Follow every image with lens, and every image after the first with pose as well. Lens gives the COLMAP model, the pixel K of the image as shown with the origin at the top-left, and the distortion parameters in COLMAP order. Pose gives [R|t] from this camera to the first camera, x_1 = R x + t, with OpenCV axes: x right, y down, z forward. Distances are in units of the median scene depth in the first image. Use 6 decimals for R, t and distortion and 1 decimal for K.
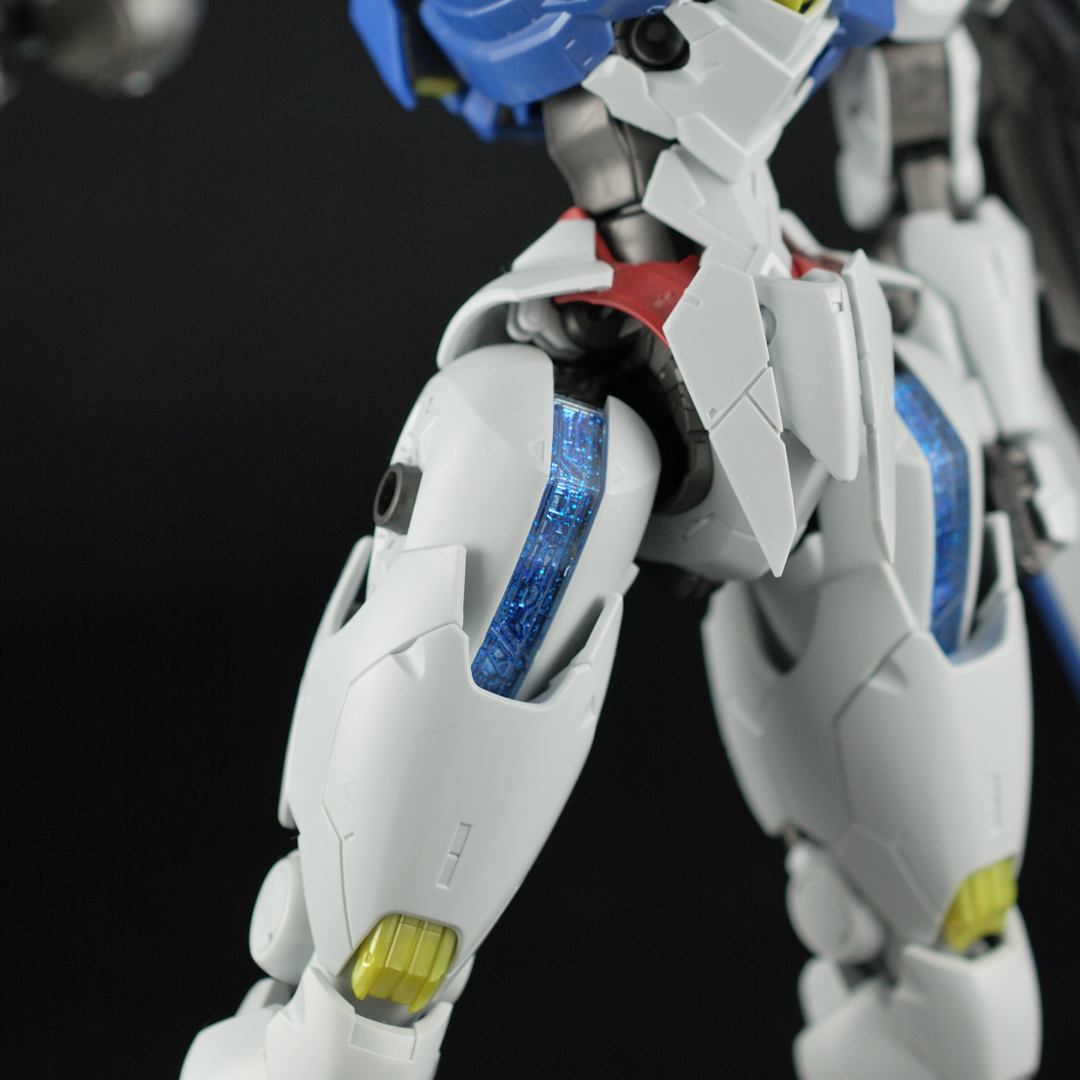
lens RADIAL K [[3673.4, 0, 540.0], [0, 3673.4, 540.0], [0, 0, 1]] dist [0.534535, 0.791466]
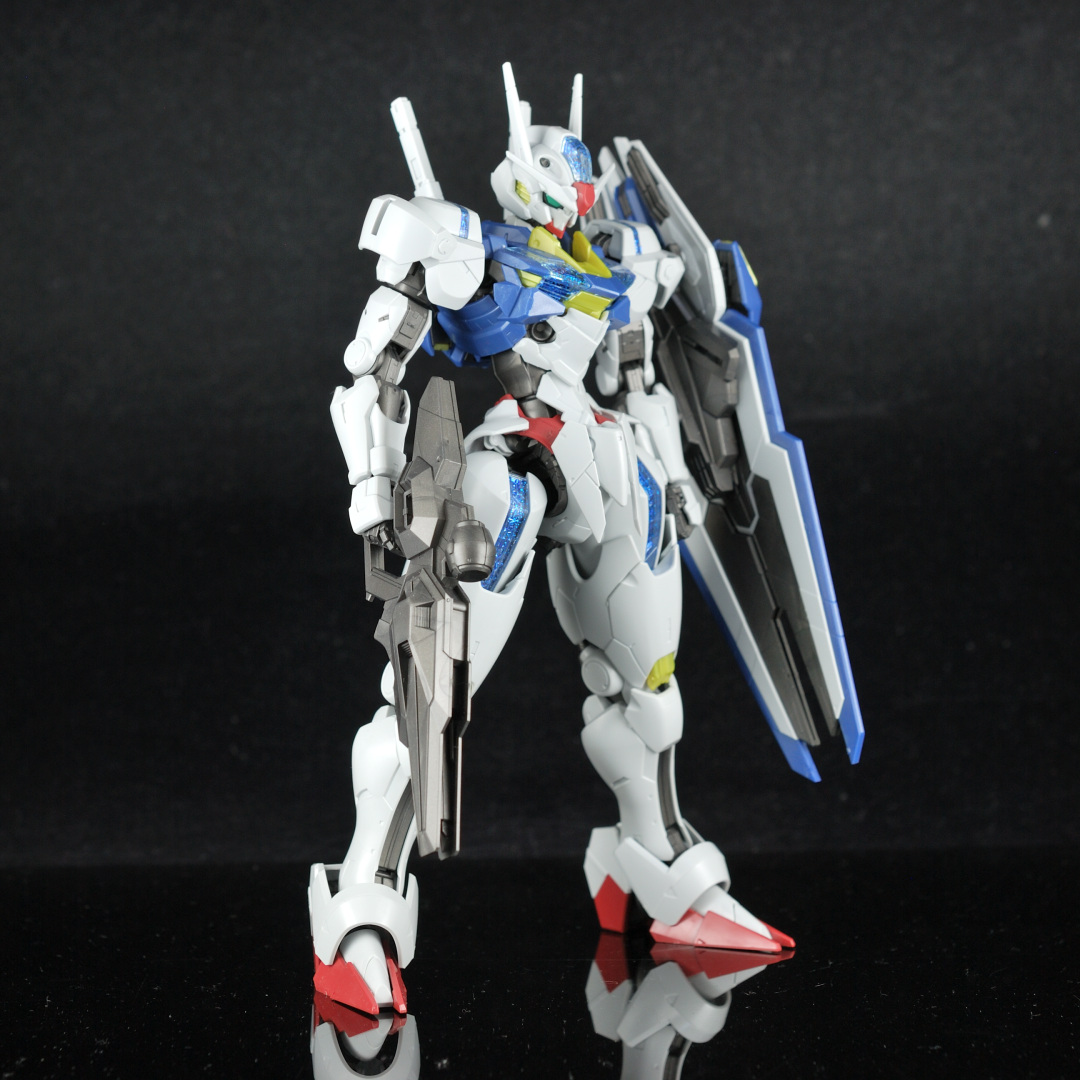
lens RADIAL K [[3673.4, 0, 540.0], [0, 3673.4, 540.0], [0, 0, 1]] dist [0.534535, 0.791466]
pose [[0.984050, -0.016511, 0.177126, -0.410123], [0.011939, 0.999568, 0.026851, -0.058420], [-0.177493, -0.024308, 0.983822, -1.450886]]
